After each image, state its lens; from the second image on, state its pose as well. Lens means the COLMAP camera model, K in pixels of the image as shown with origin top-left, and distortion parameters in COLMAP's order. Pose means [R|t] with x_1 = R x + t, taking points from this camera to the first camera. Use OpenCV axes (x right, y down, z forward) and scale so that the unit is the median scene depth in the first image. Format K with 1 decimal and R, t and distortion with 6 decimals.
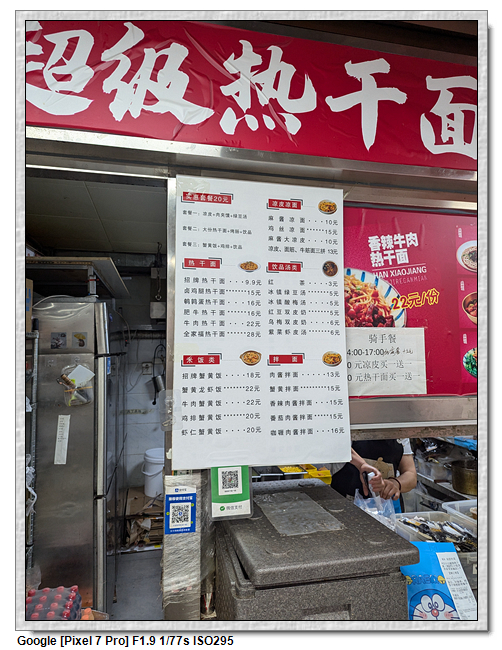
lens RADIAL K [[429.1, 0, 250.0], [0, 429.1, 327.5], [0, 0, 1]] dist [0.036686, -0.020256]
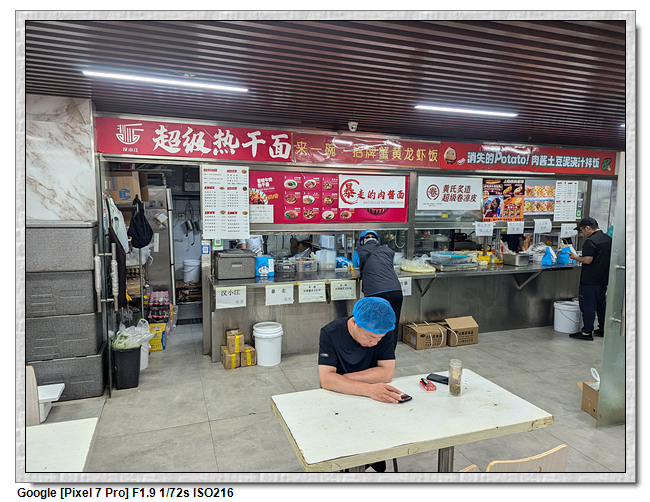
lens RADIAL K [[429.1, 0, 321.9], [0, 429.1, 260.7], [0, 0, 1]] dist [0.036686, -0.020256]
pose [[0.992192, 0.001081, 0.124718, 0.398478], [-0.024040, 0.982870, 0.182725, -0.227938], [-0.122384, -0.184296, 0.975222, -2.931472]]
